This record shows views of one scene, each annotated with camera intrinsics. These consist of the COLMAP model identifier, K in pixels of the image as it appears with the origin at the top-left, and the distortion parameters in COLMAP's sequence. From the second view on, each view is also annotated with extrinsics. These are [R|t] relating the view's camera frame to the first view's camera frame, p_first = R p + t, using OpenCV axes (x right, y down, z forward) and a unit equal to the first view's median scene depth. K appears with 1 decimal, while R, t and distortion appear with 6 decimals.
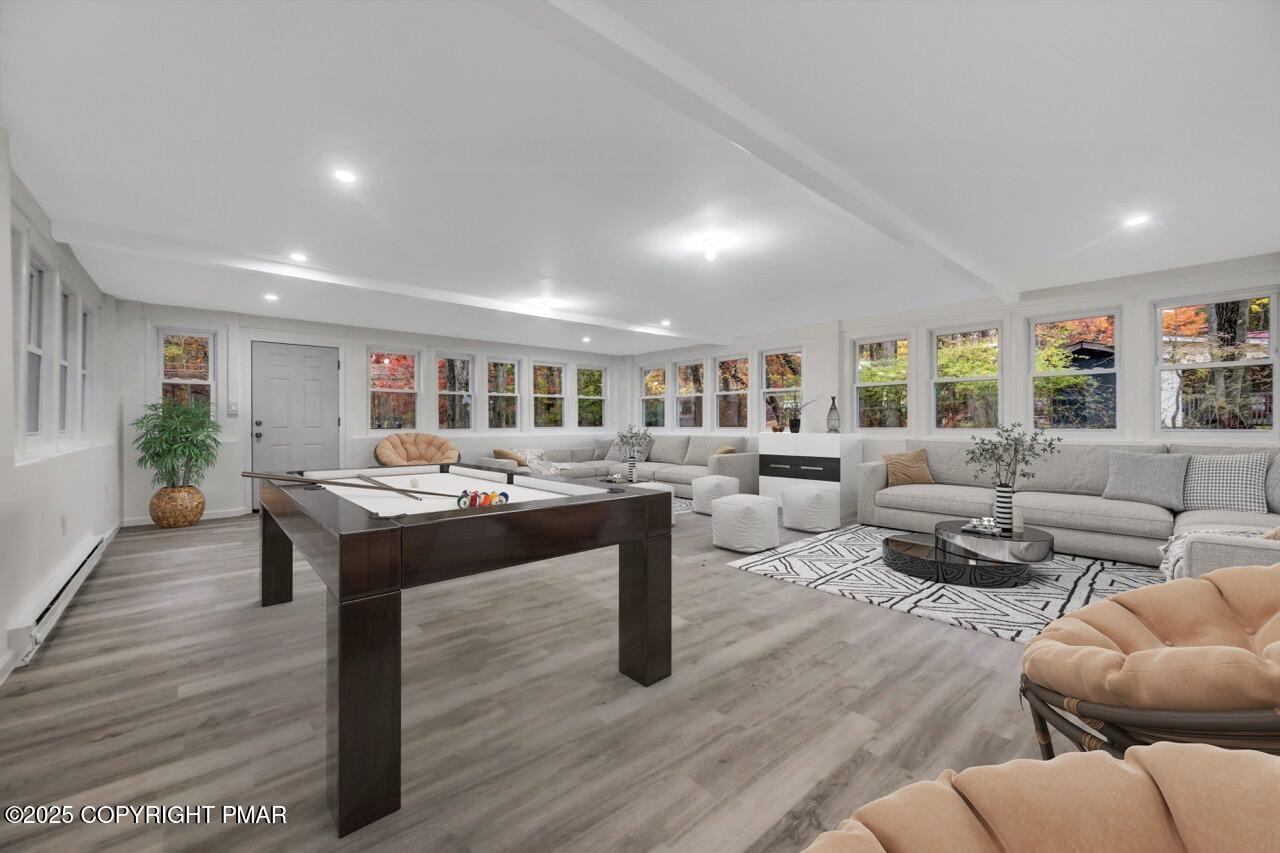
lens RADIAL K [[502.7, 0, 639.4], [0, 502.7, 410.3], [0, 0, 1]] dist [0.000131, 0.000078]
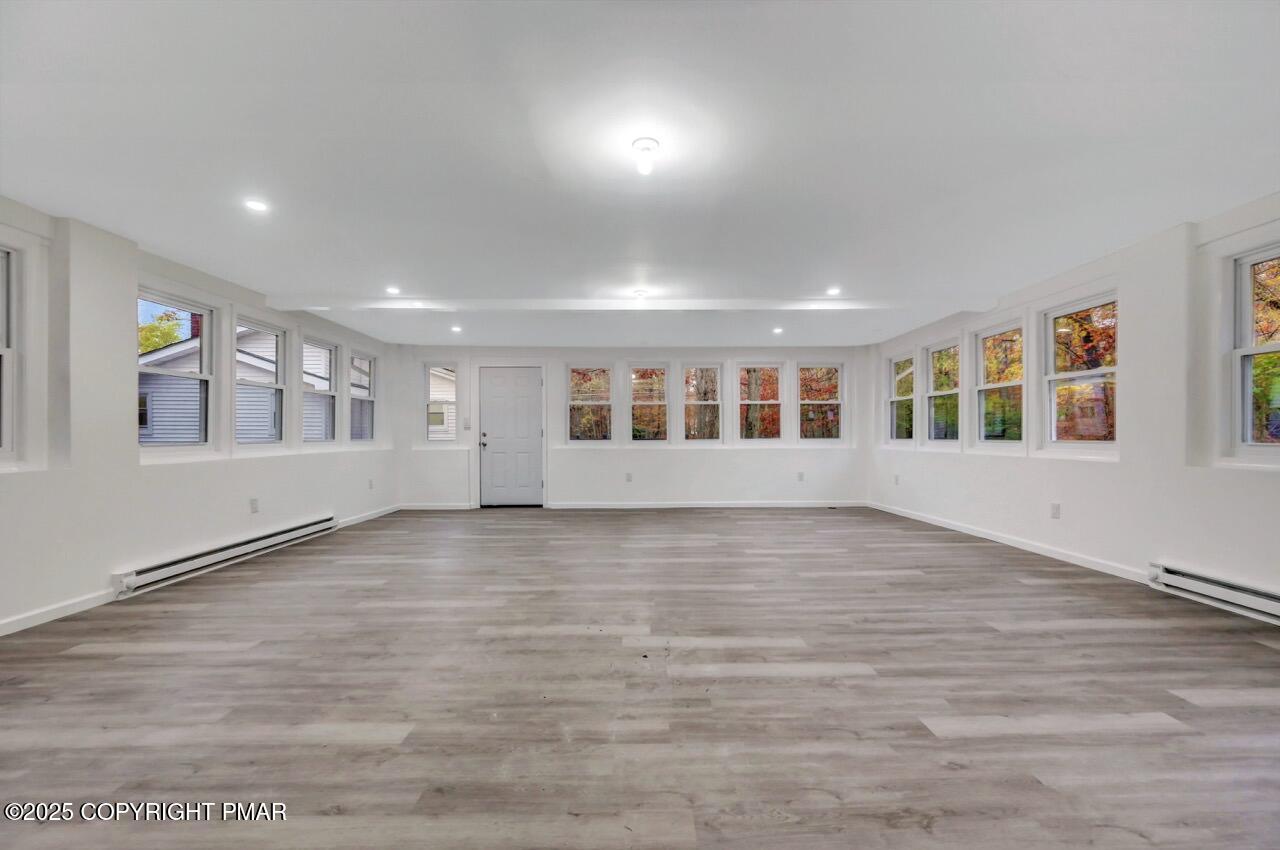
lens RADIAL K [[508.8, 0, 638.9], [0, 508.8, 429.5], [0, 0, 1]] dist [0.001353, 0.000194]
pose [[0.769287, -0.005730, -0.638878, 0.301007], [0.017569, 0.999771, 0.012187, 0.005045], [0.638662, -0.020600, 0.769212, 0.278525]]
